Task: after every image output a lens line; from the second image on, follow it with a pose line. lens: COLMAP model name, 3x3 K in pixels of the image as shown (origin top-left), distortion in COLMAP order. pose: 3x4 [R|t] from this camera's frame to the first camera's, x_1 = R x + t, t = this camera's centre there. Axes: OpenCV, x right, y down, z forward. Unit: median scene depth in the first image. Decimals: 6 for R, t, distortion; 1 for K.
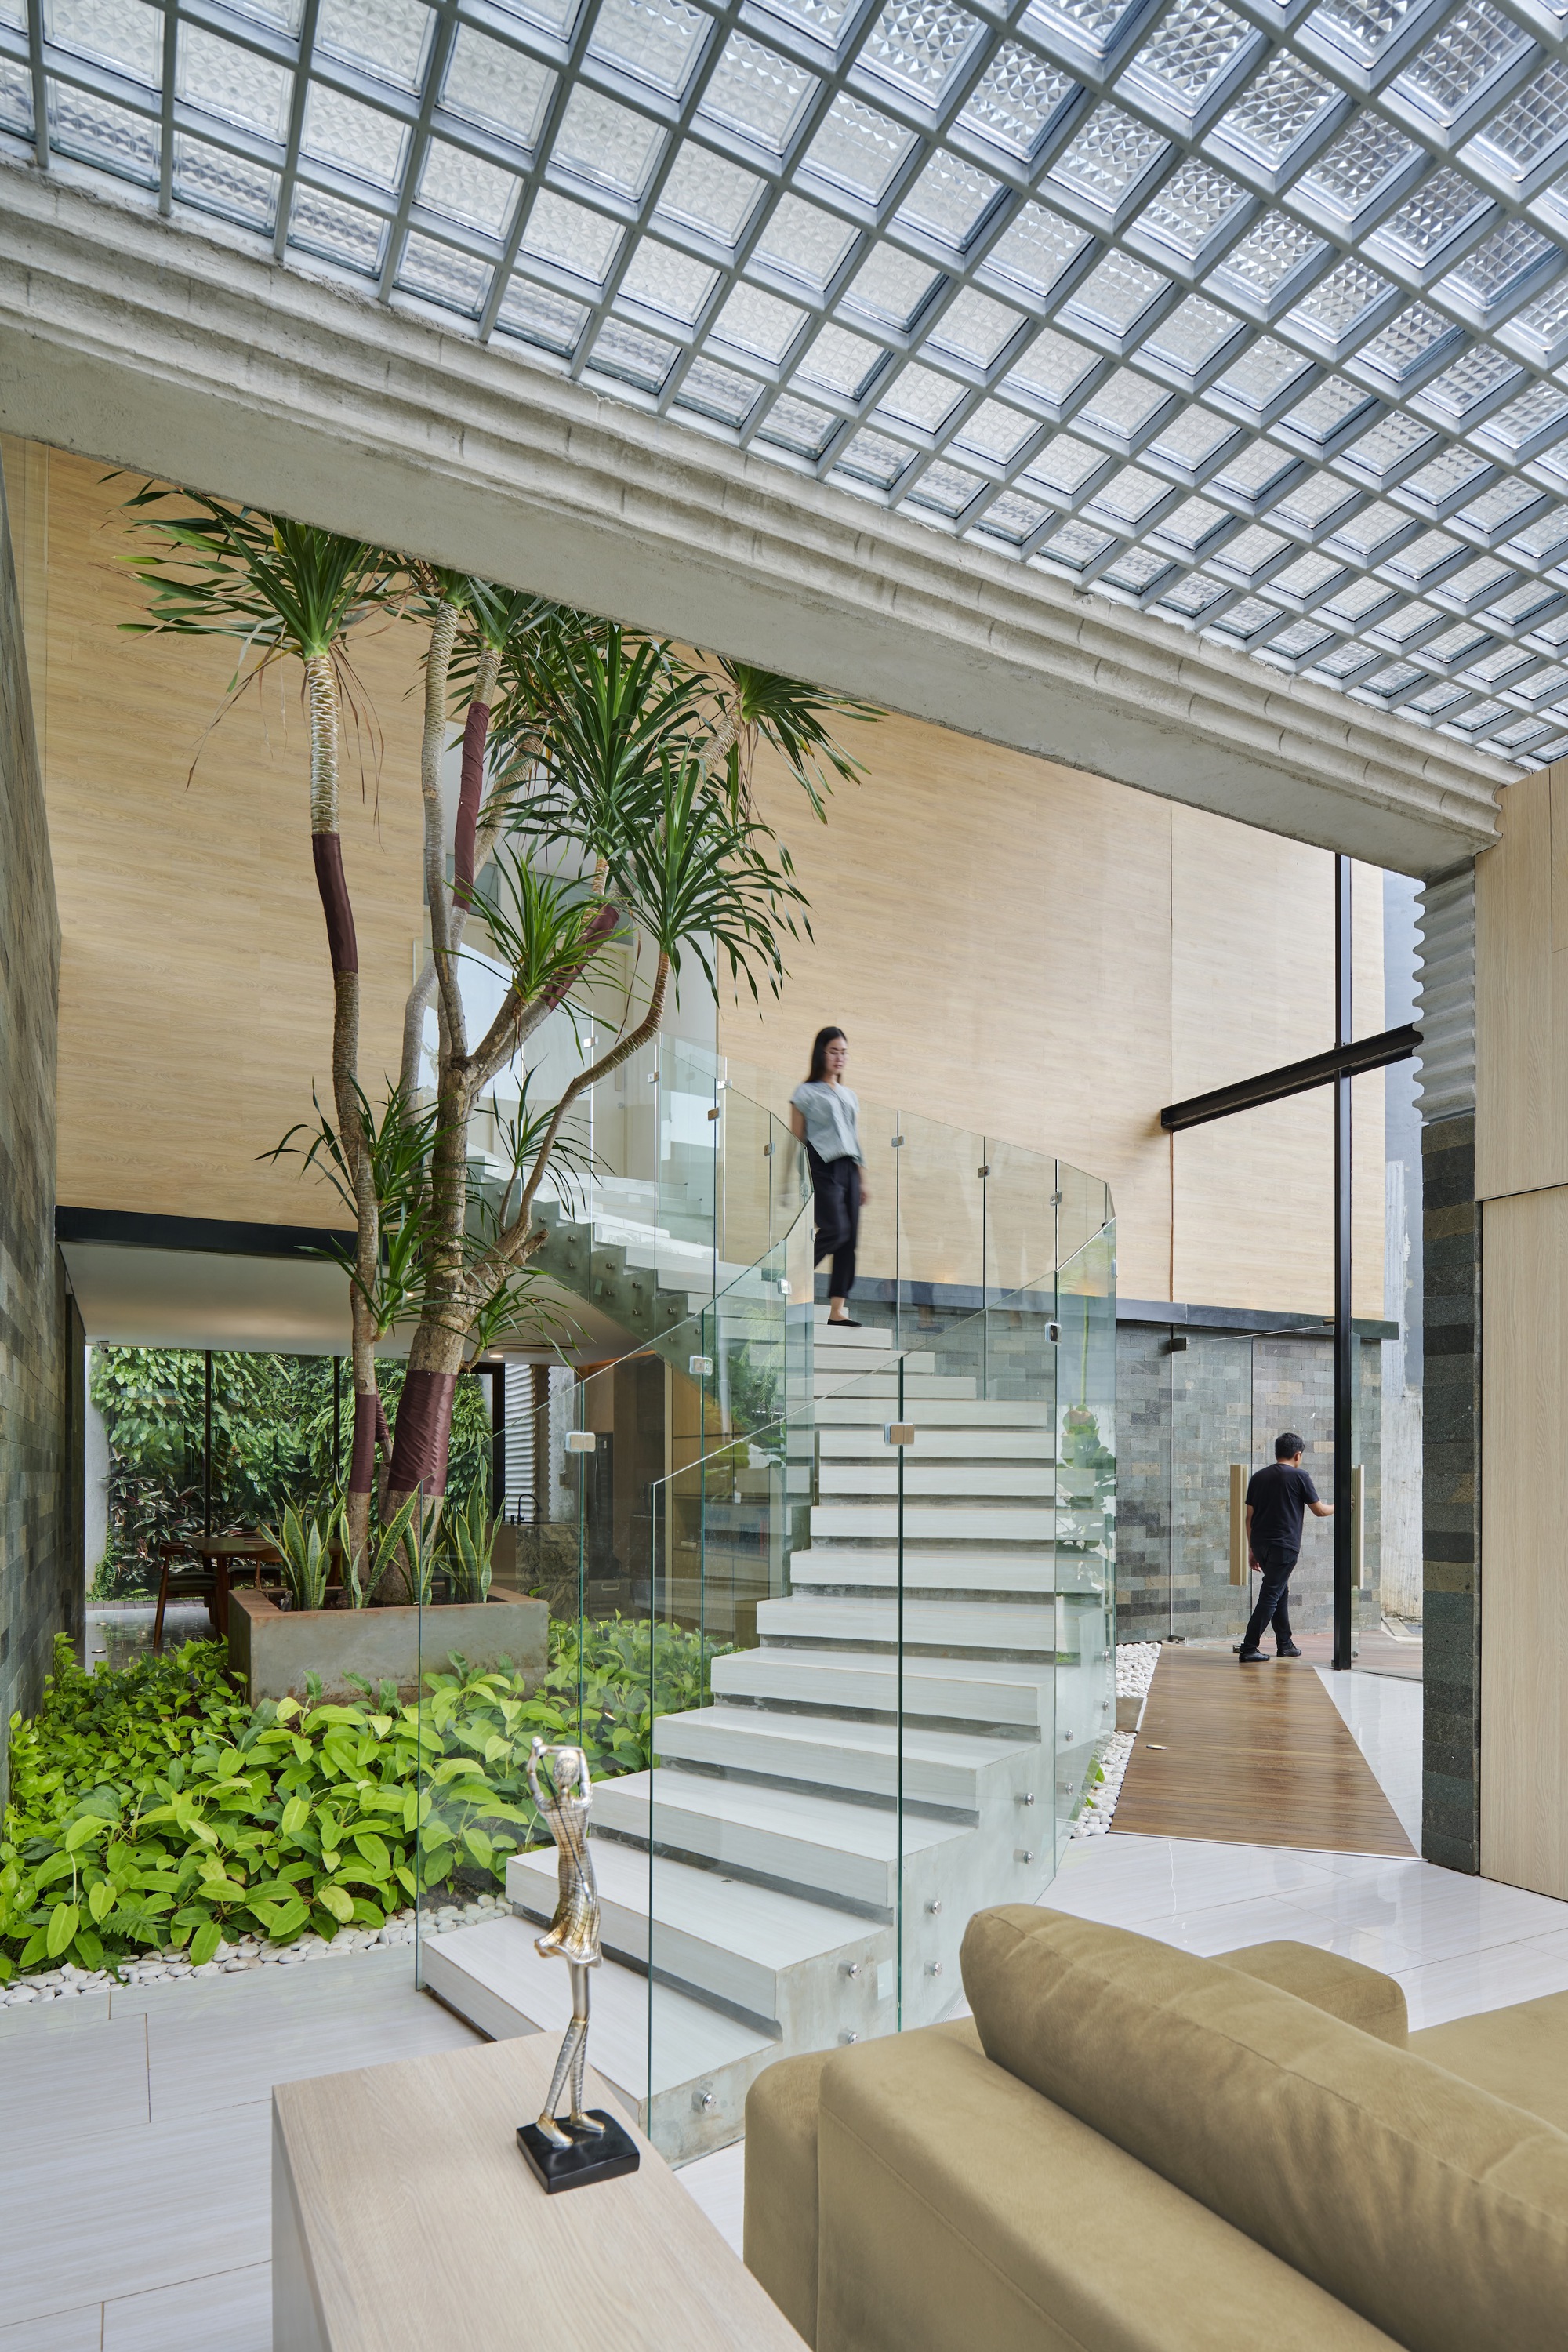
lens RADIAL K [[1367.2, 0, 785.0], [0, 1367.2, 1475.0], [0, 0, 1]] dist [-0.004491, -0.002268]
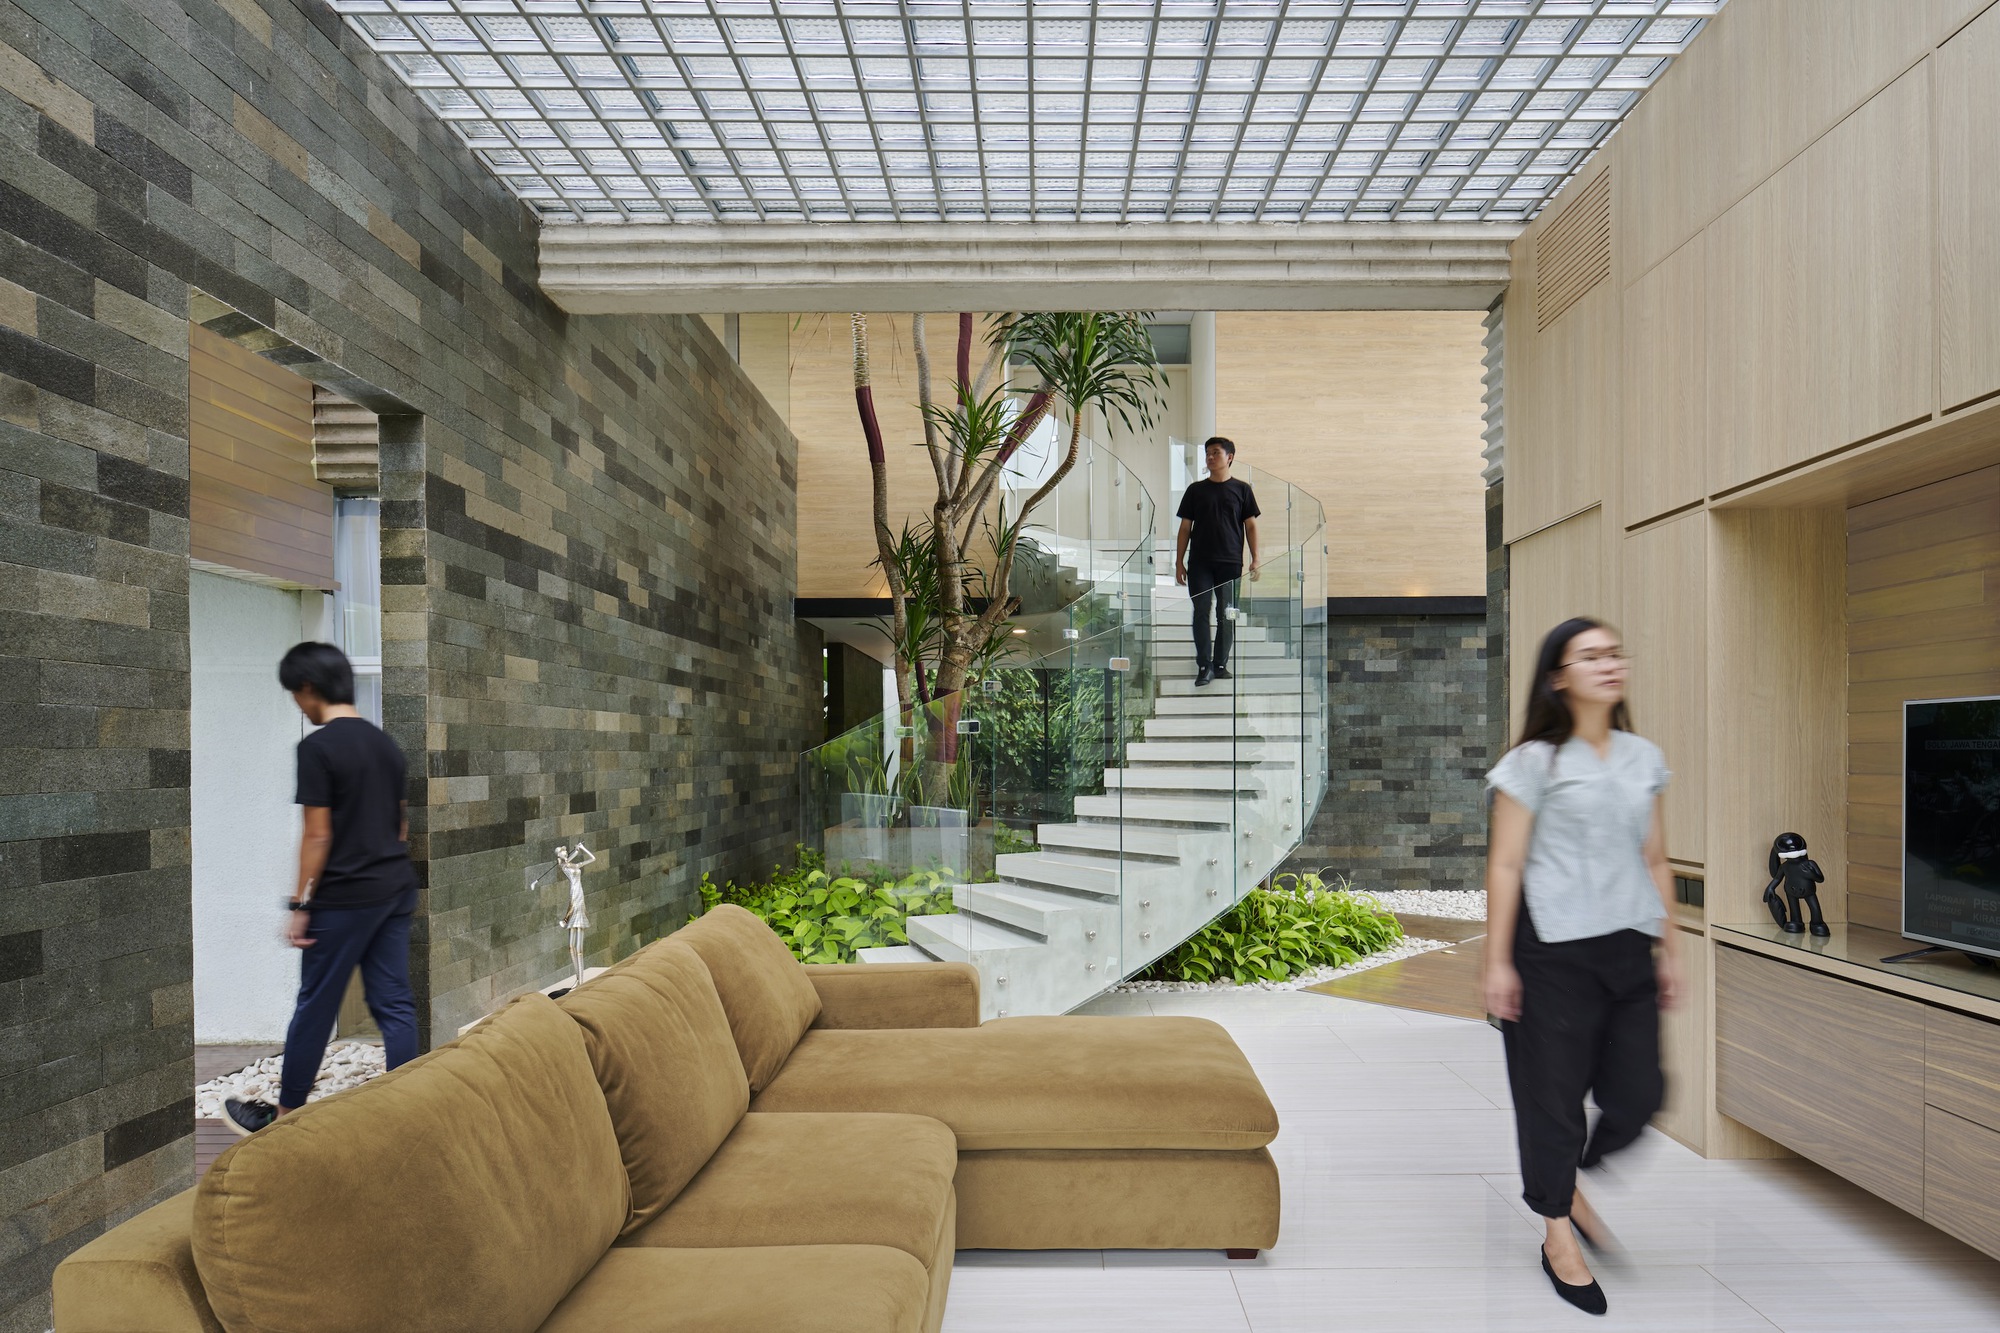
lens RADIAL K [[1162.6, 0, 1003.5], [0, 1162.6, 766.8], [0, 0, 1]] dist [-0.004491, -0.002268]
pose [[0.880037, -0.003918, -0.474890, 0.613463], [0.011025, 0.999865, 0.012182, 0.003765], [0.474778, -0.015956, 0.879961, -0.276326]]
